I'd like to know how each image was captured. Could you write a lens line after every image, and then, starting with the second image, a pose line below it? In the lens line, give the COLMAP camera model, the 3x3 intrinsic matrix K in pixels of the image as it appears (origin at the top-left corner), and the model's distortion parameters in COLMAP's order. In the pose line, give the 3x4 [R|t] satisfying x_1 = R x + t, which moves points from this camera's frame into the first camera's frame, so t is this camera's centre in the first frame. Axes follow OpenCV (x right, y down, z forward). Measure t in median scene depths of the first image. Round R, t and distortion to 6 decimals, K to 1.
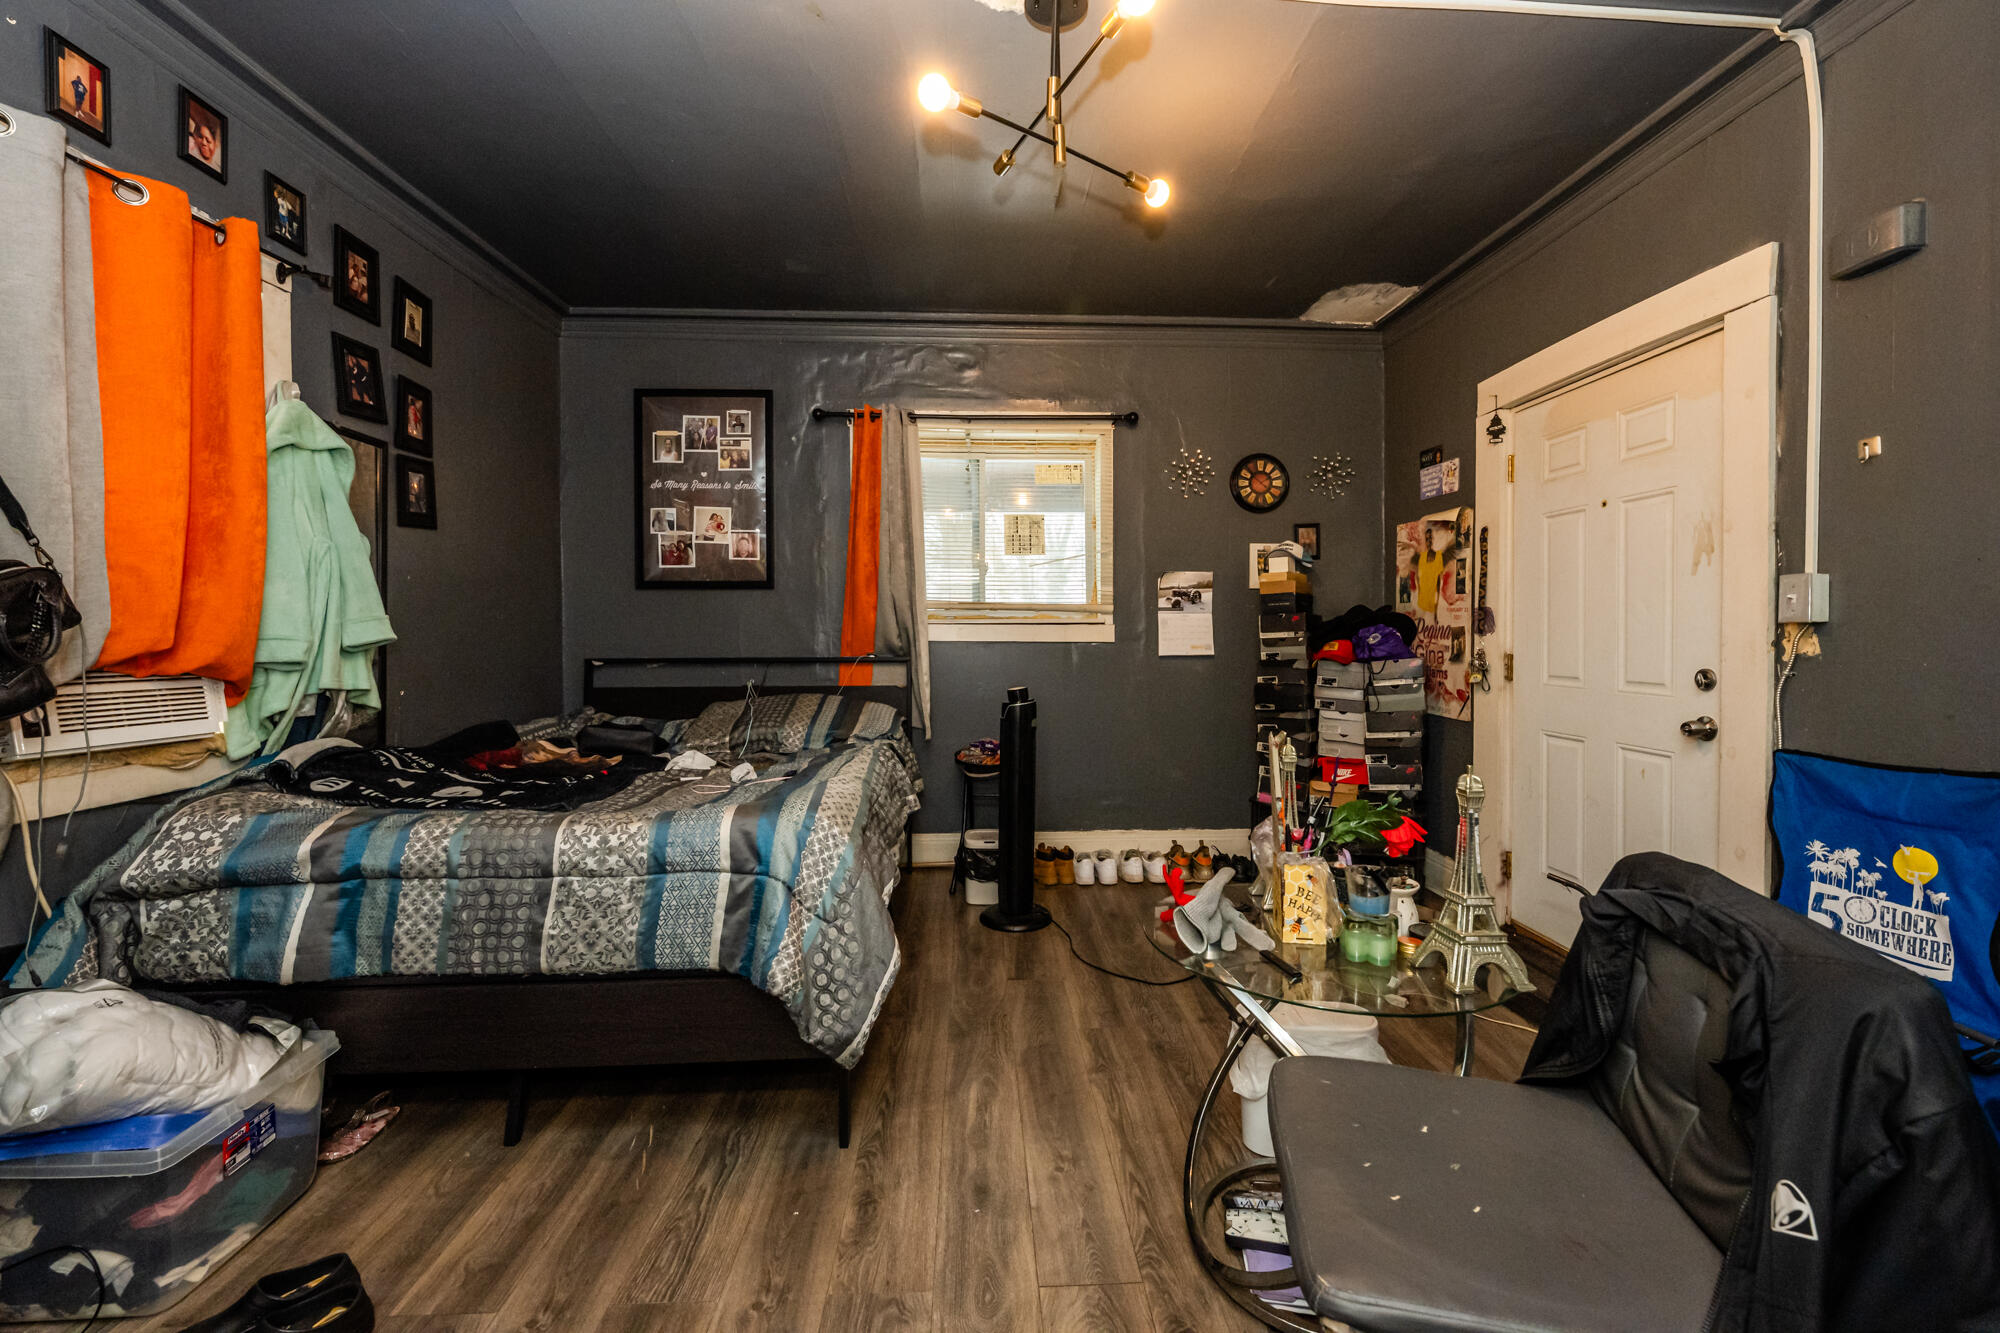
lens RADIAL K [[798.9, 0, 1002.3], [0, 798.9, 646.9], [0, 0, 1]] dist [0.003083, 0.000119]
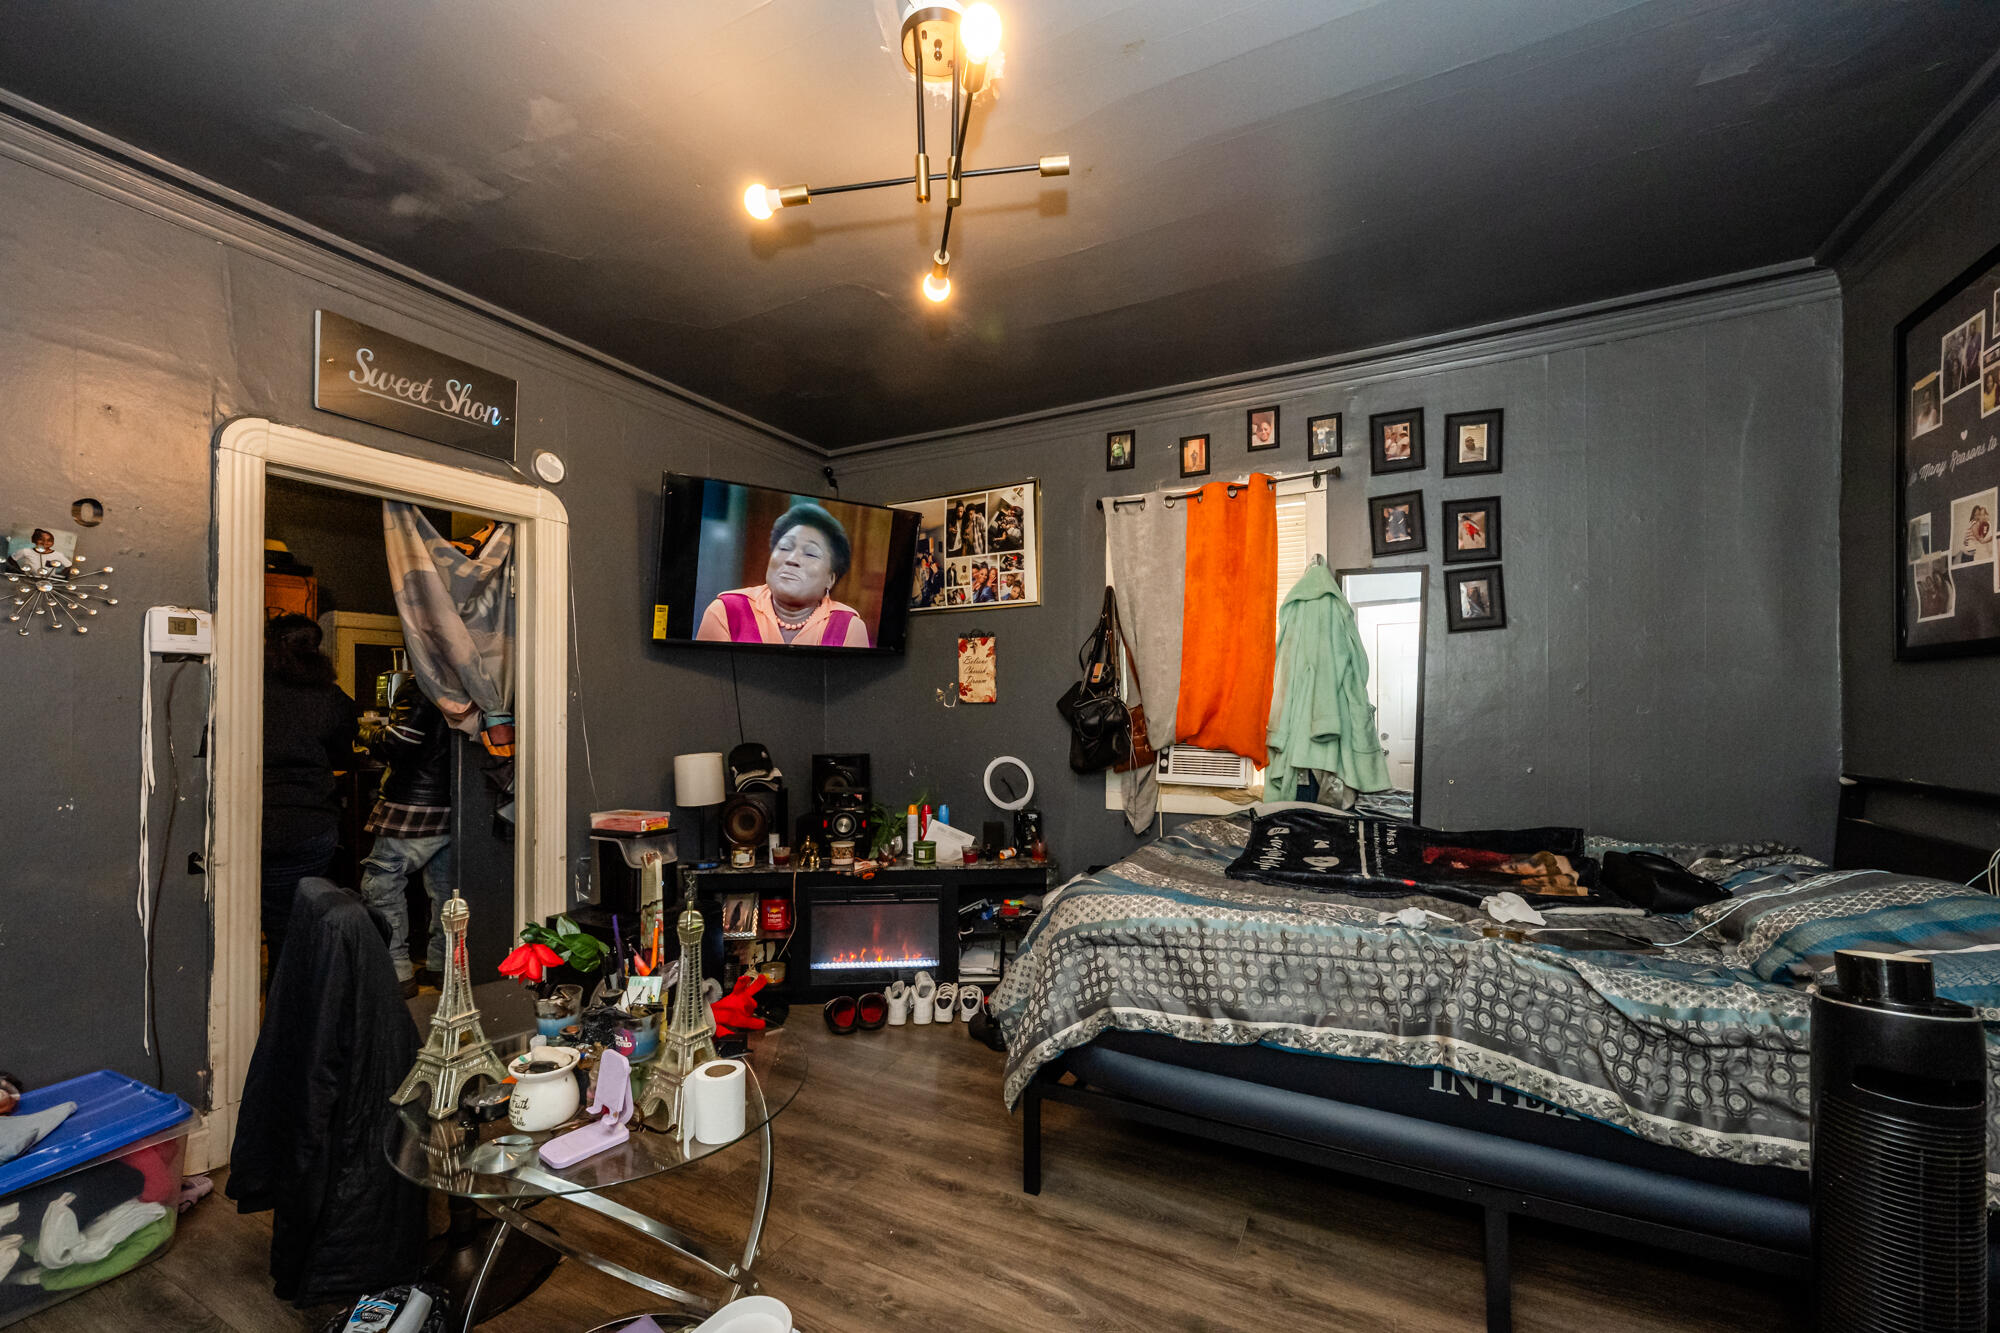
lens RADIAL K [[798.9, 0, 995.1], [0, 798.9, 700.1], [0, 0, 1]] dist [0.003083, 0.000119]
pose [[-0.493940, -0.003492, -0.869489, 0.542264], [-0.015004, 0.999877, 0.004508, -0.052455], [0.869367, 0.015272, -0.493931, 1.002634]]
